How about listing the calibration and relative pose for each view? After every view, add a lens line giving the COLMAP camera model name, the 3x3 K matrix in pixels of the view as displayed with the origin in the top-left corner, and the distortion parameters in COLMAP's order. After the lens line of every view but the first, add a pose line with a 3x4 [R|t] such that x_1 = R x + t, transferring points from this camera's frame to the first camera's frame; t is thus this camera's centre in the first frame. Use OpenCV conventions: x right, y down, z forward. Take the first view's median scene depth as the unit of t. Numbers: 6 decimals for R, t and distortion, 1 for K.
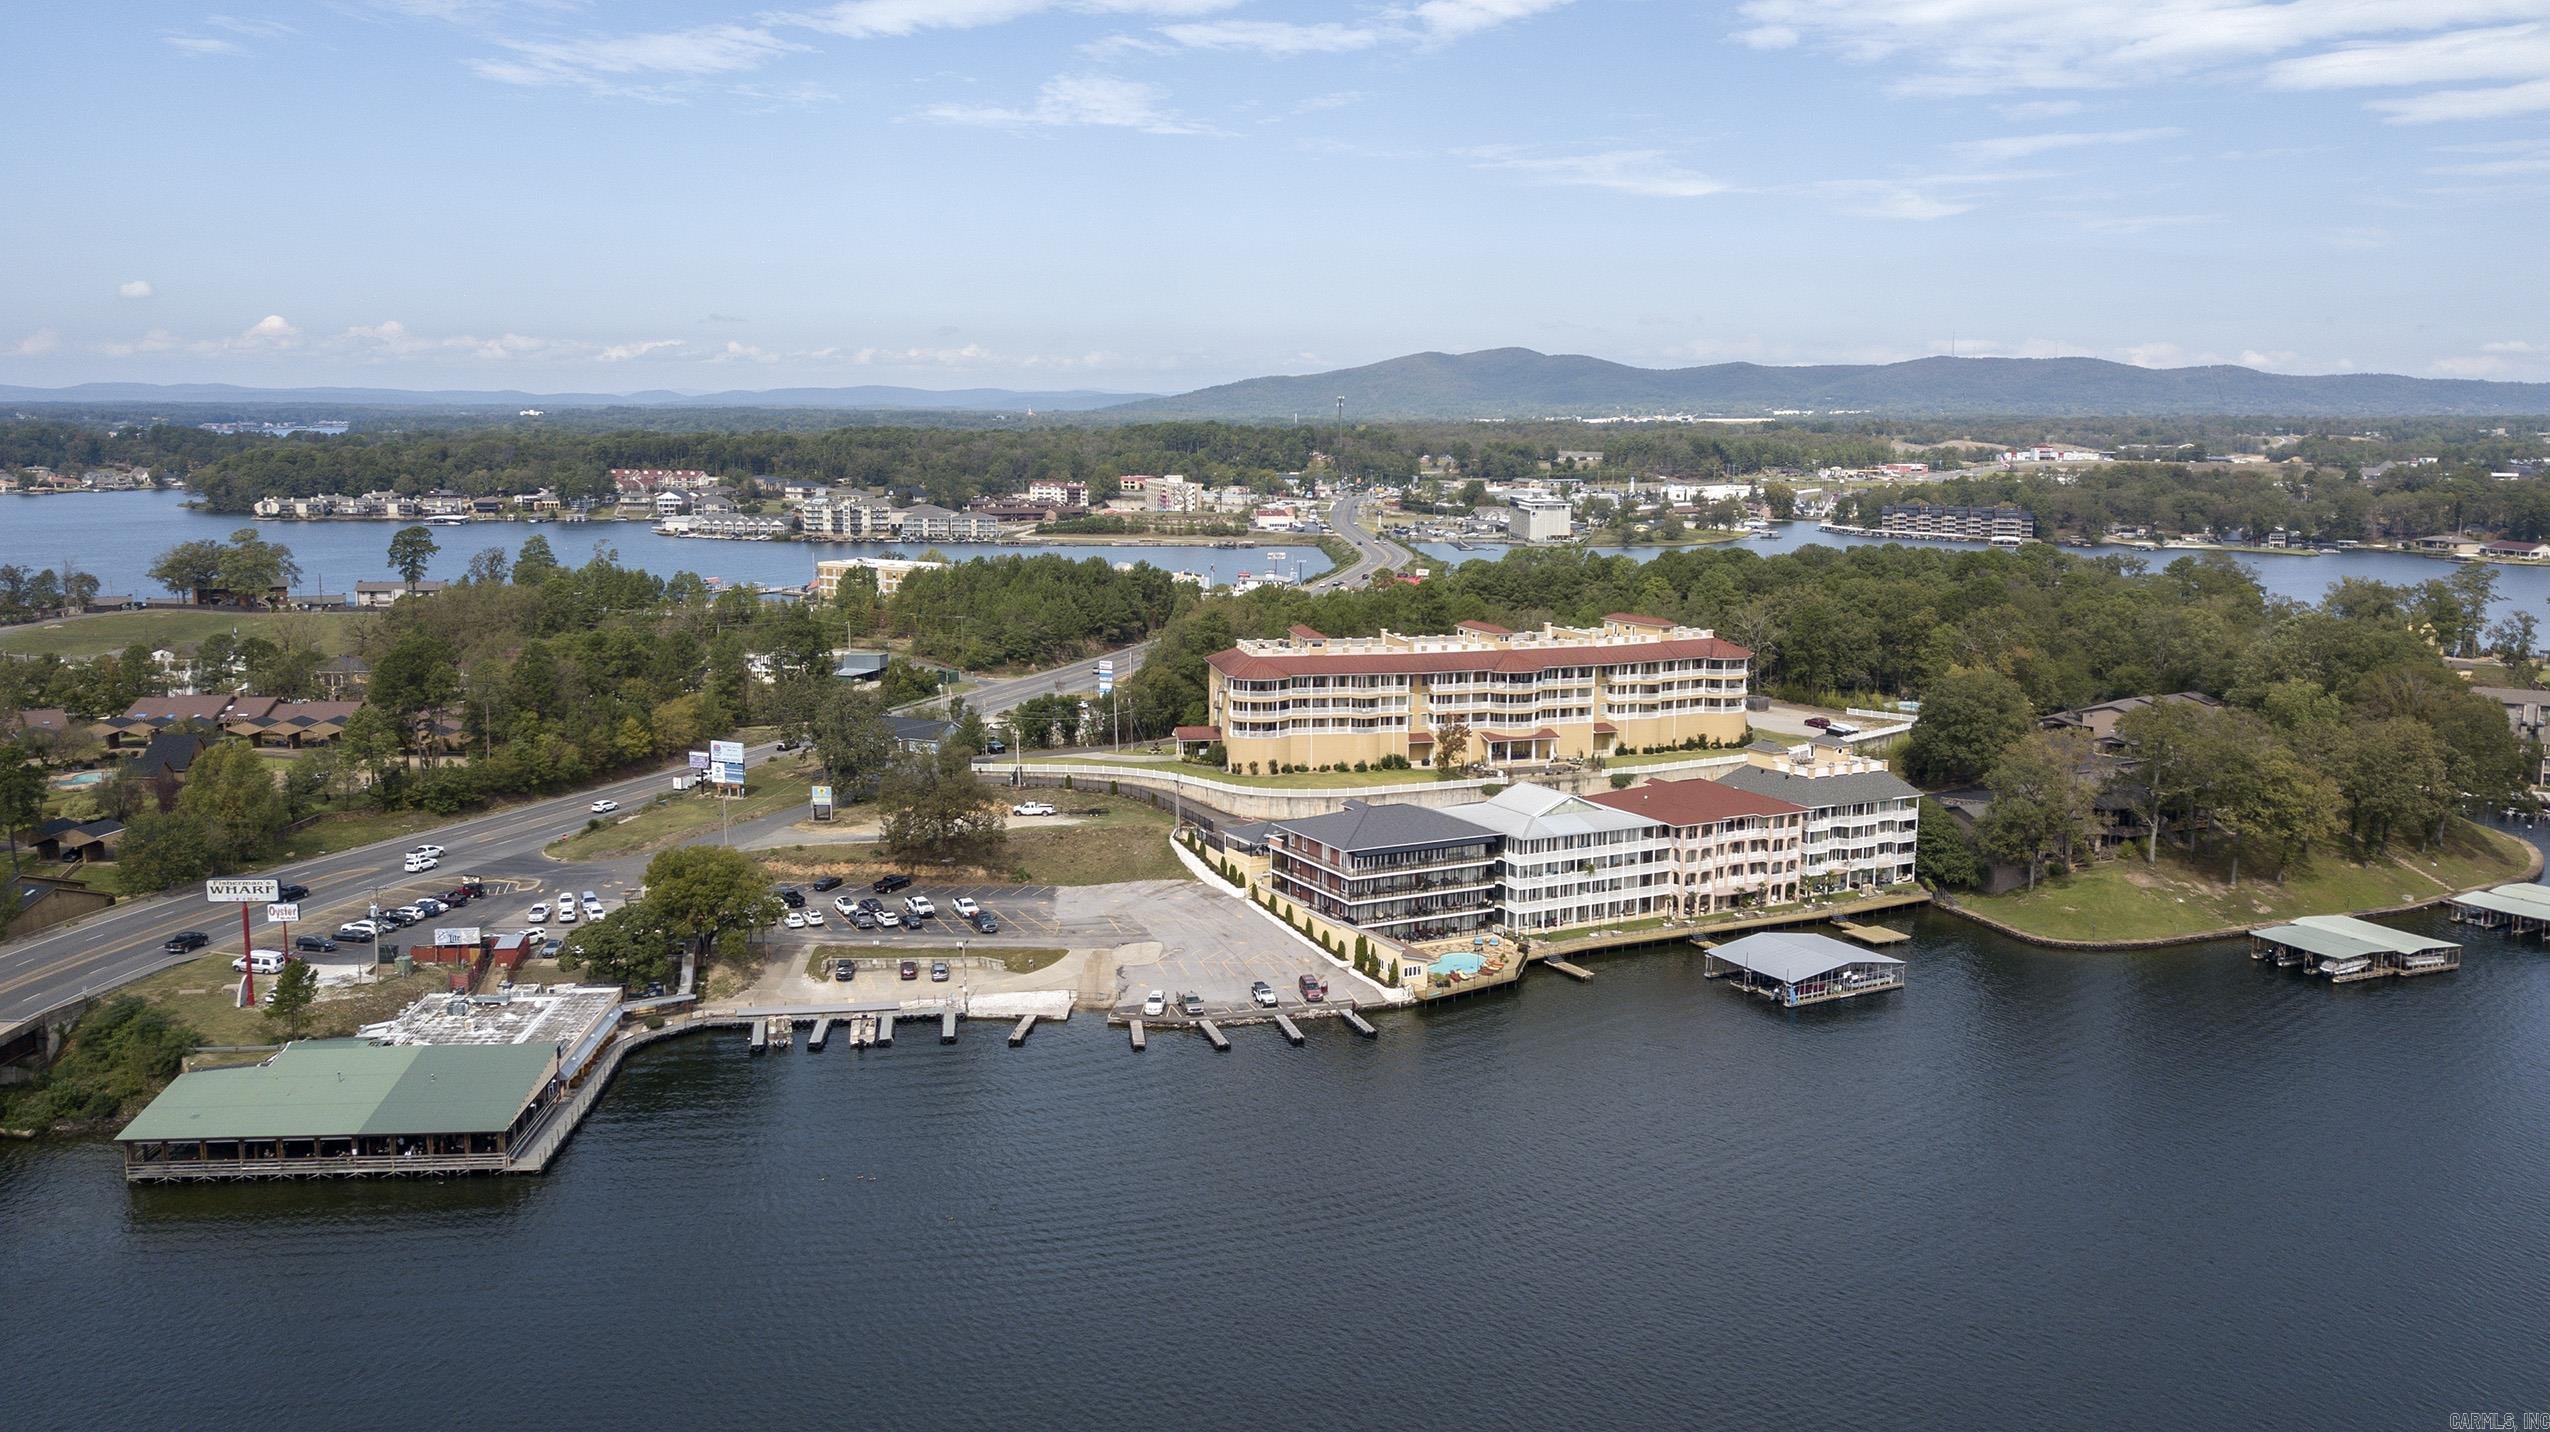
lens RADIAL K [[1872.3, 0, 1276.4], [0, 1872.3, 667.9], [0, 0, 1]] dist [0.071960, -0.084311]
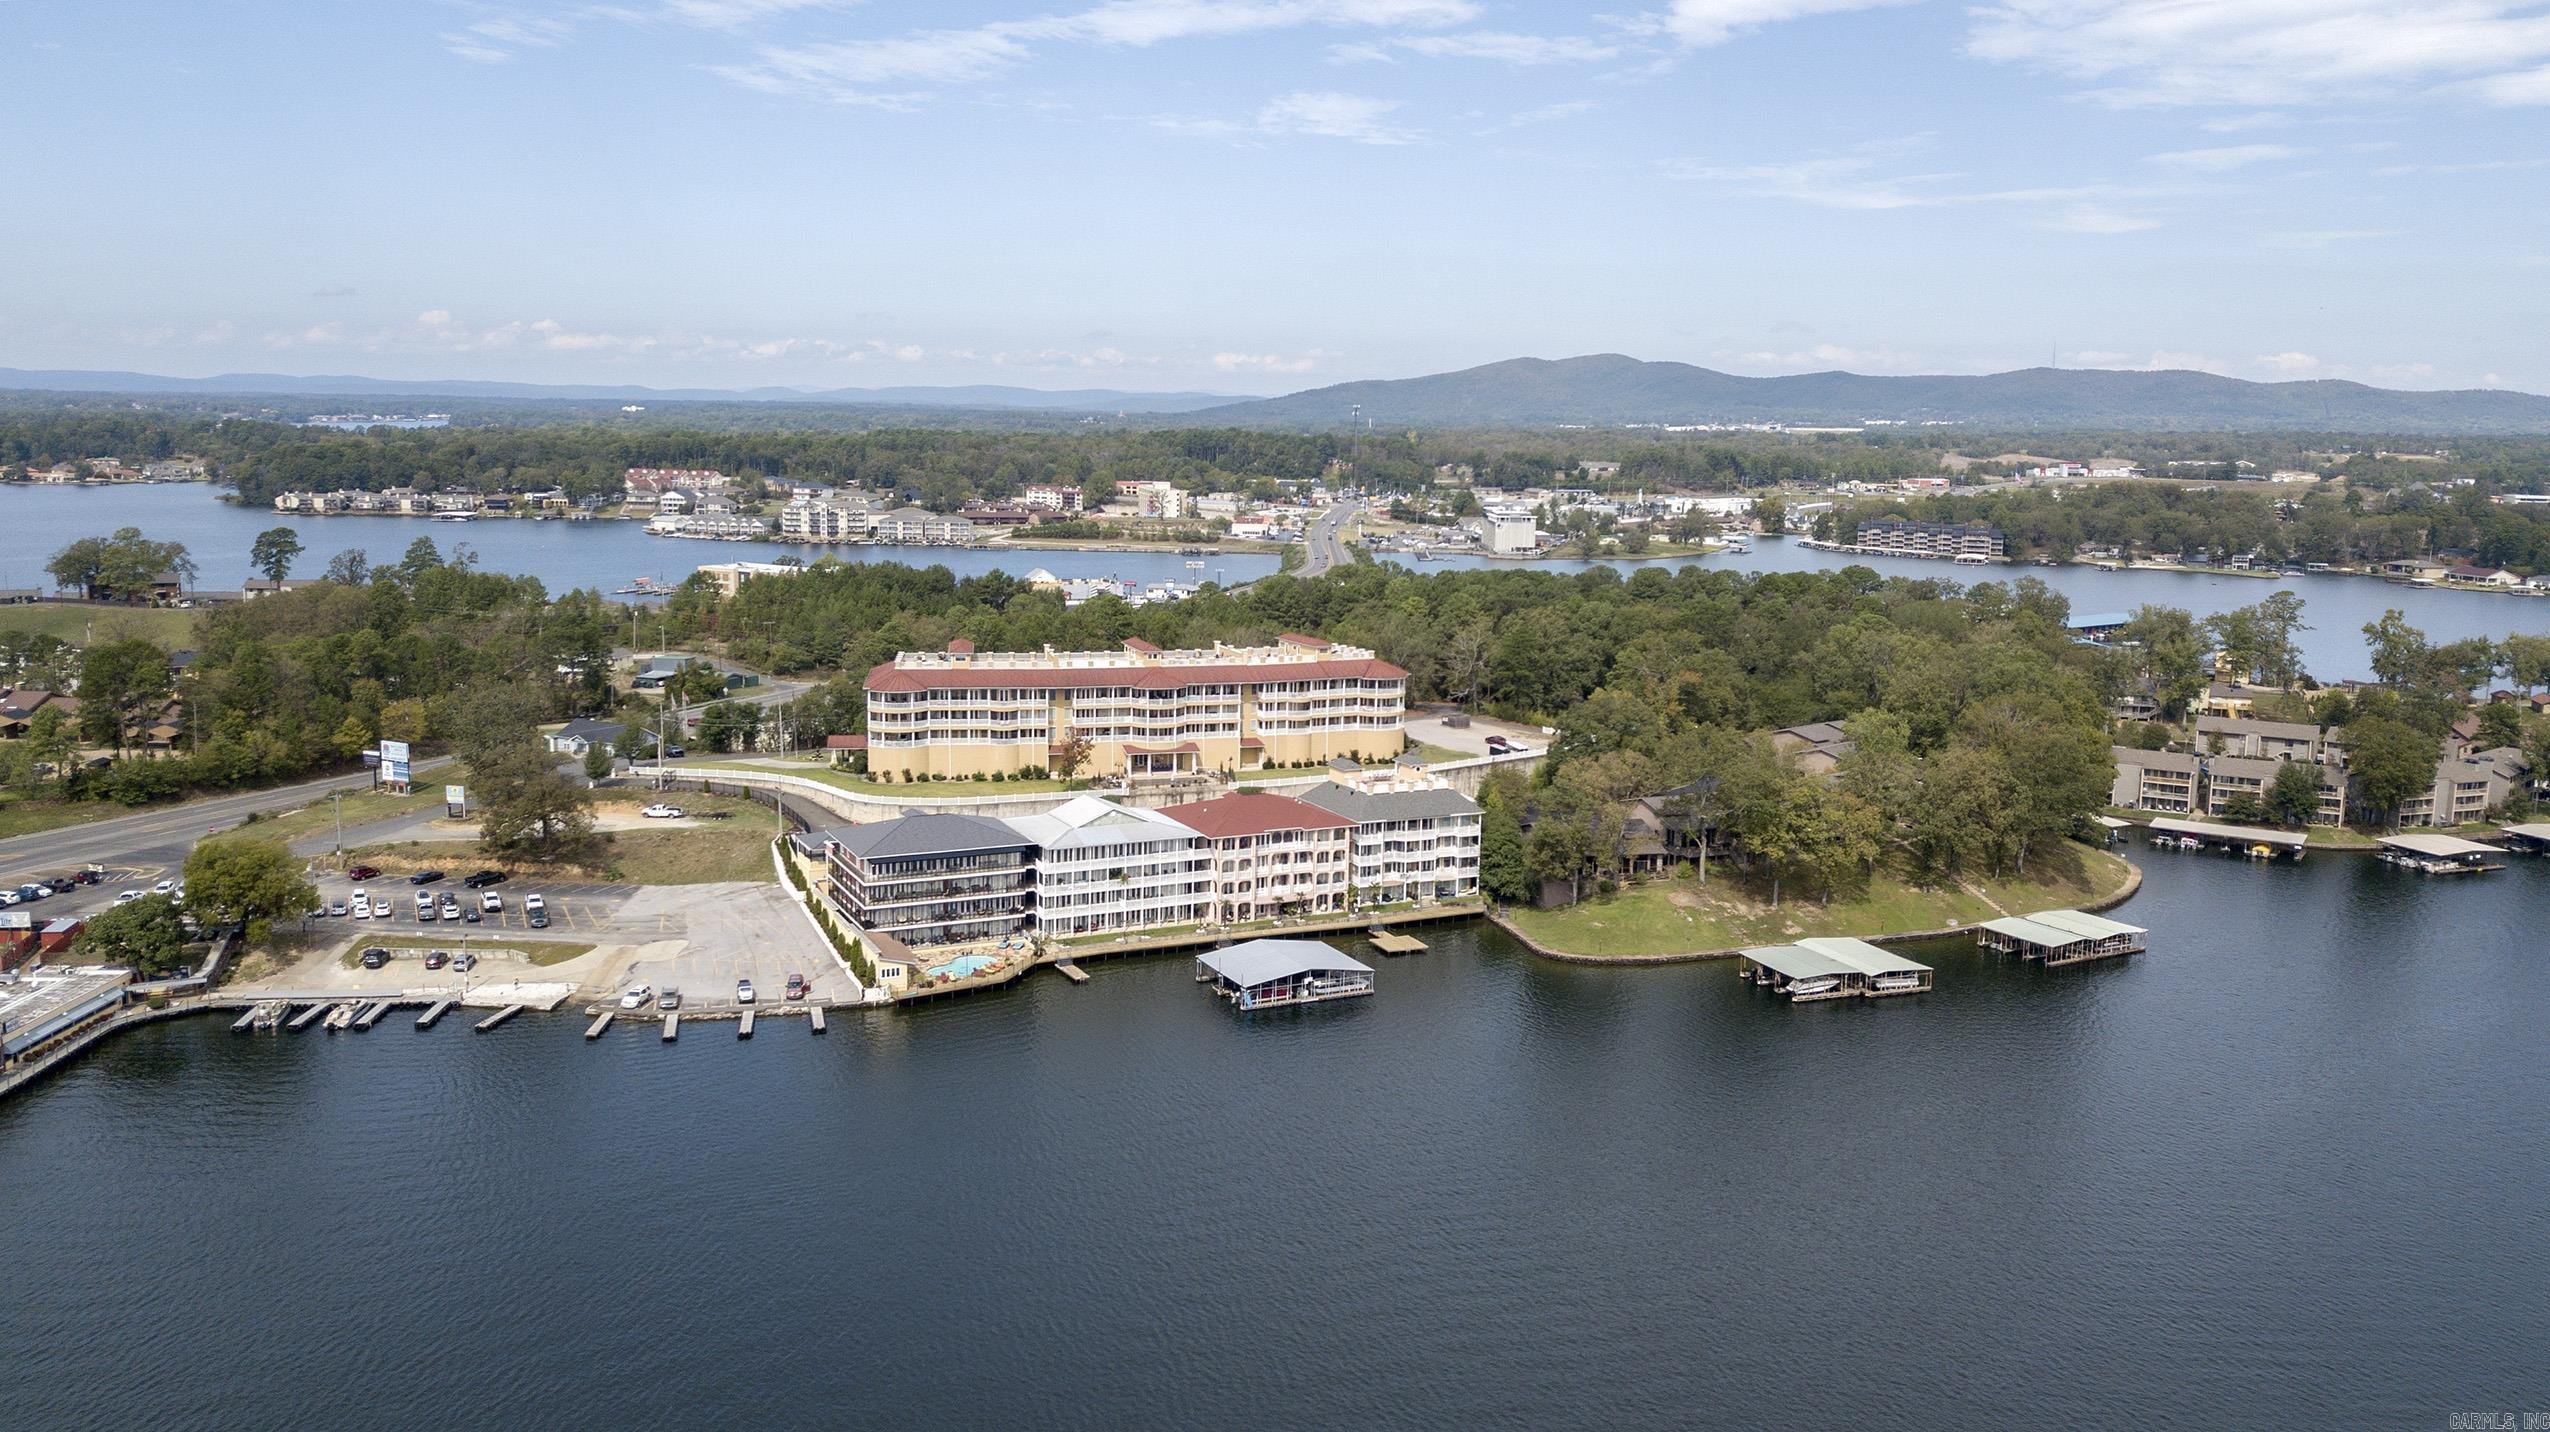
lens RADIAL K [[1872.3, 0, 1276.4], [0, 1872.3, 667.9], [0, 0, 1]] dist [0.071960, -0.084311]
pose [[0.998825, 0.016982, -0.045386, 0.239735], [-0.017049, 0.999854, -0.001081, -0.009073], [0.045361, 0.001853, 0.998969, -0.039324]]
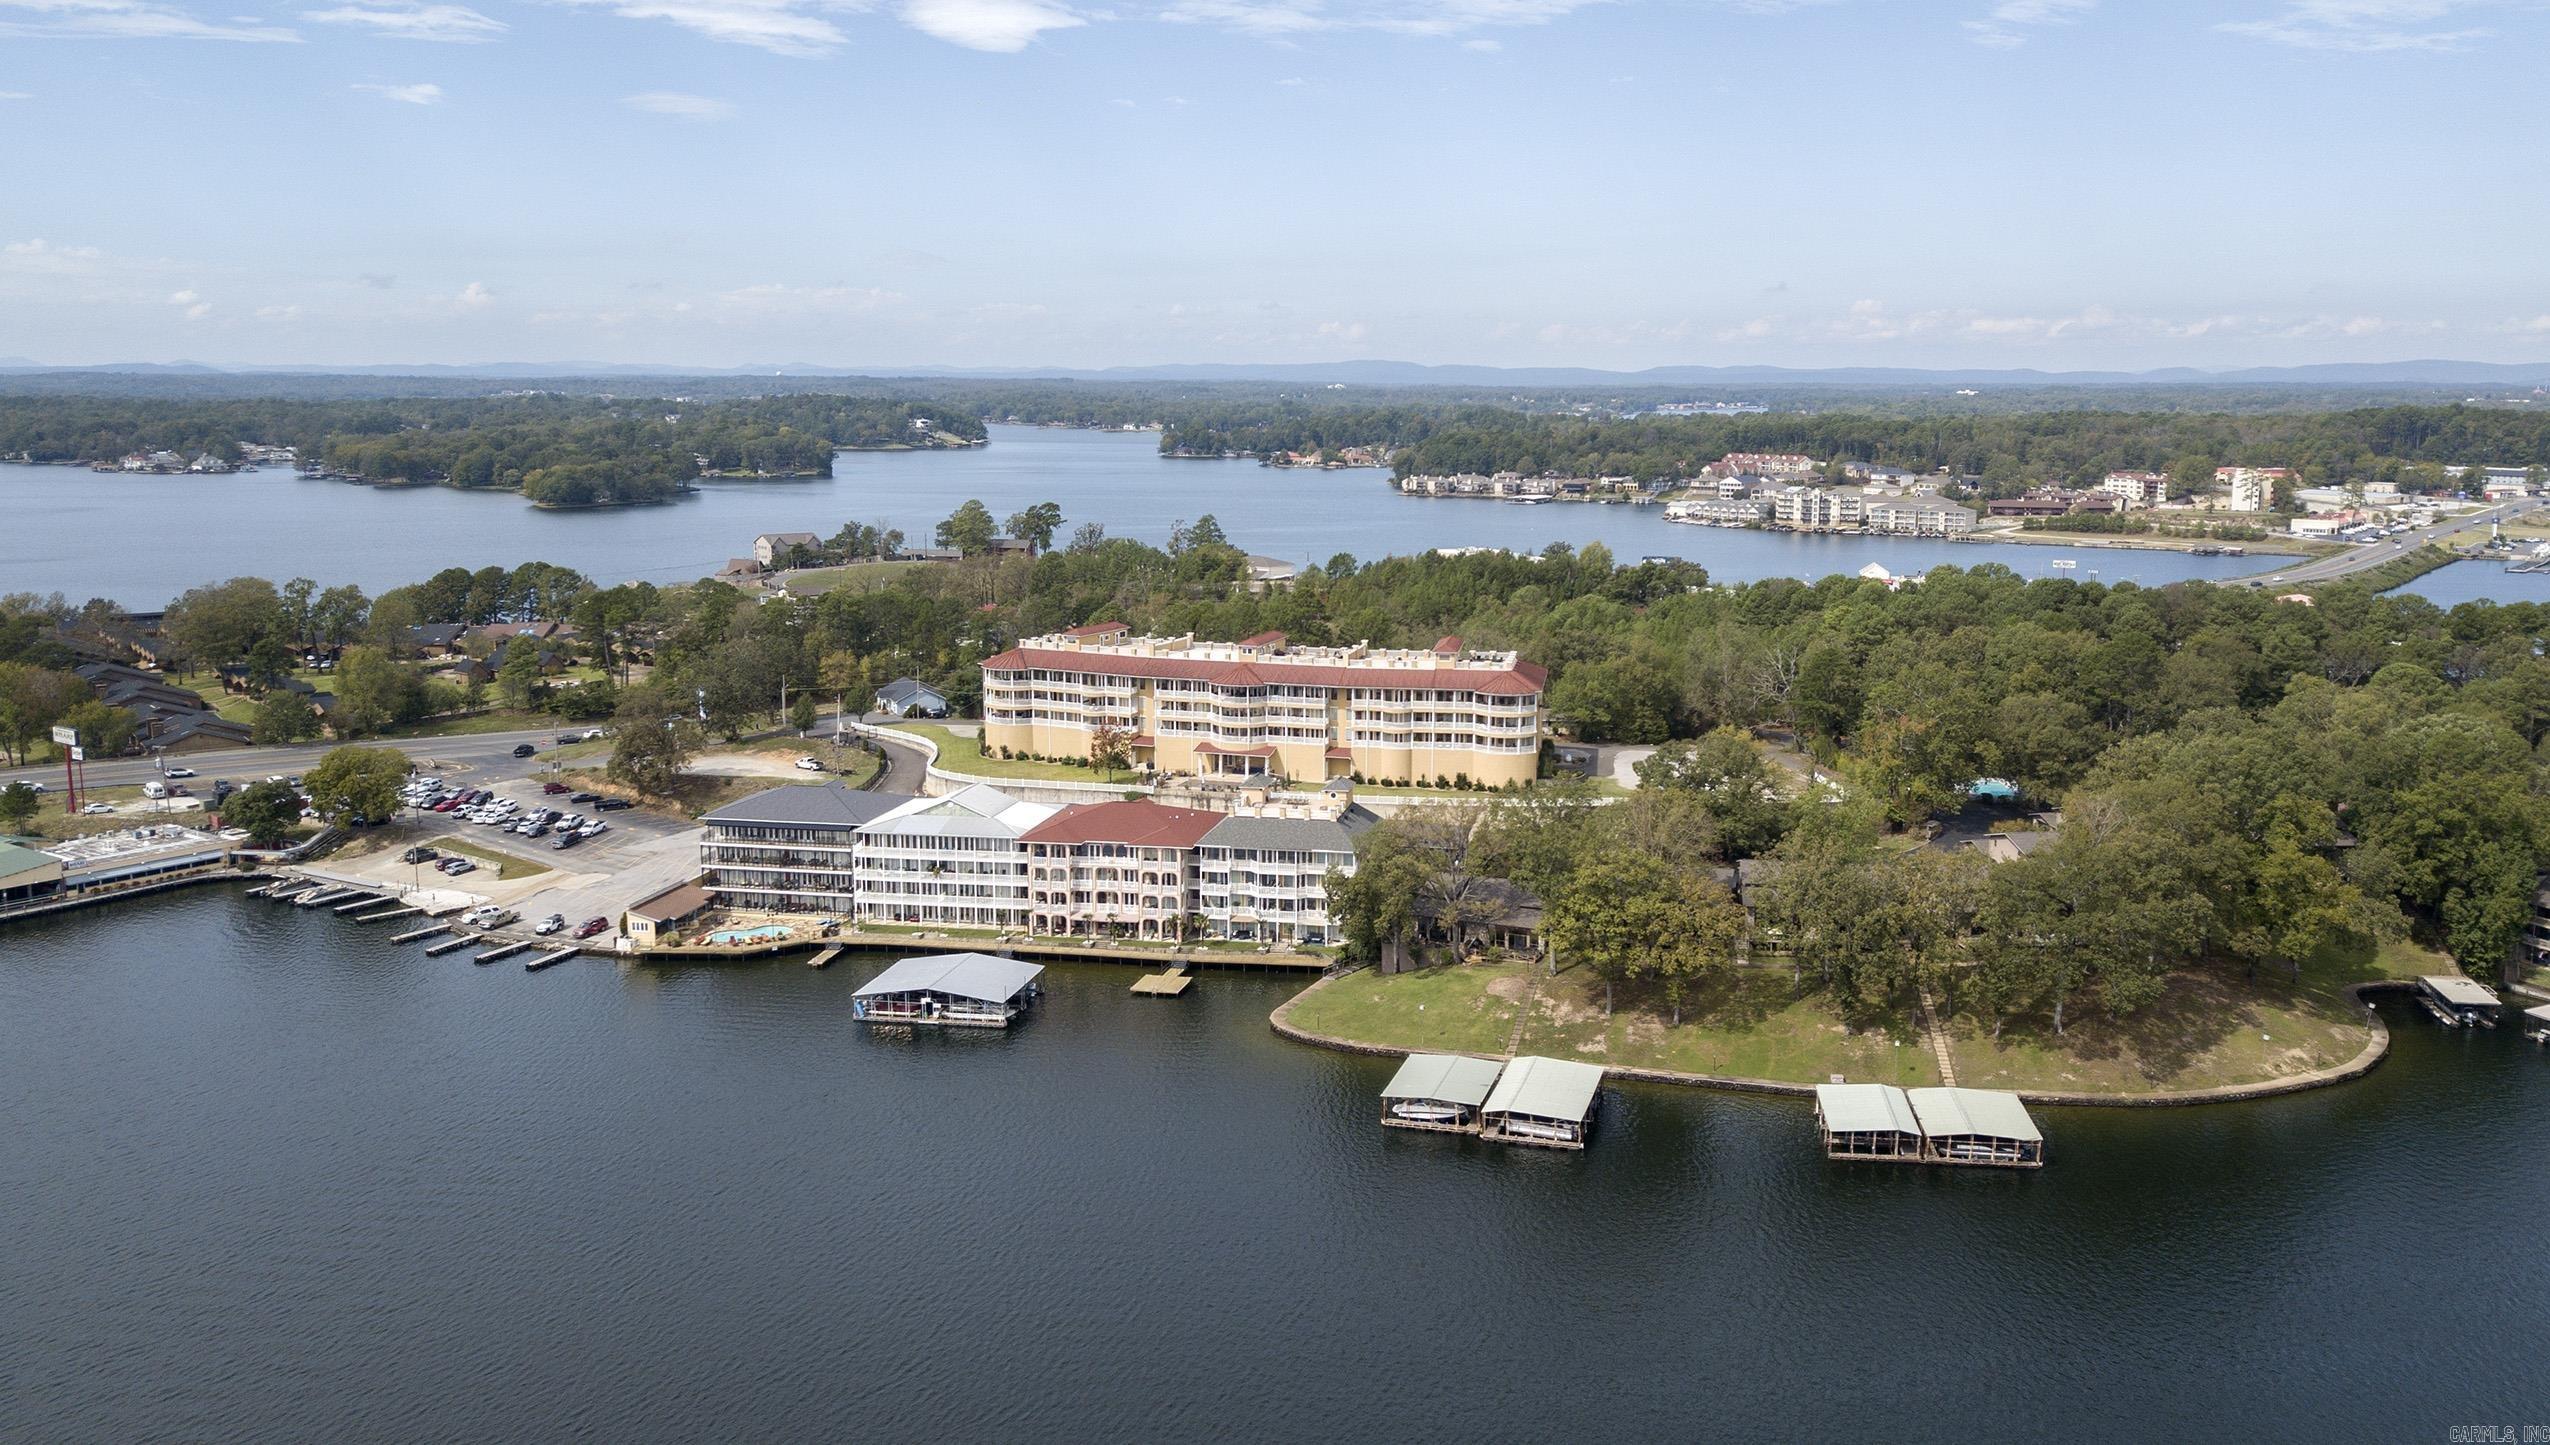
lens RADIAL K [[1937.6, 0, 1412.7], [0, 1937.6, 716.1], [0, 0, 1]] dist [0.089474, -0.187480]
pose [[0.797367, 0.097175, -0.595619, 0.796700], [-0.079279, 0.995264, 0.056245, -0.045355], [0.598264, 0.002372, 0.801295, 0.247378]]
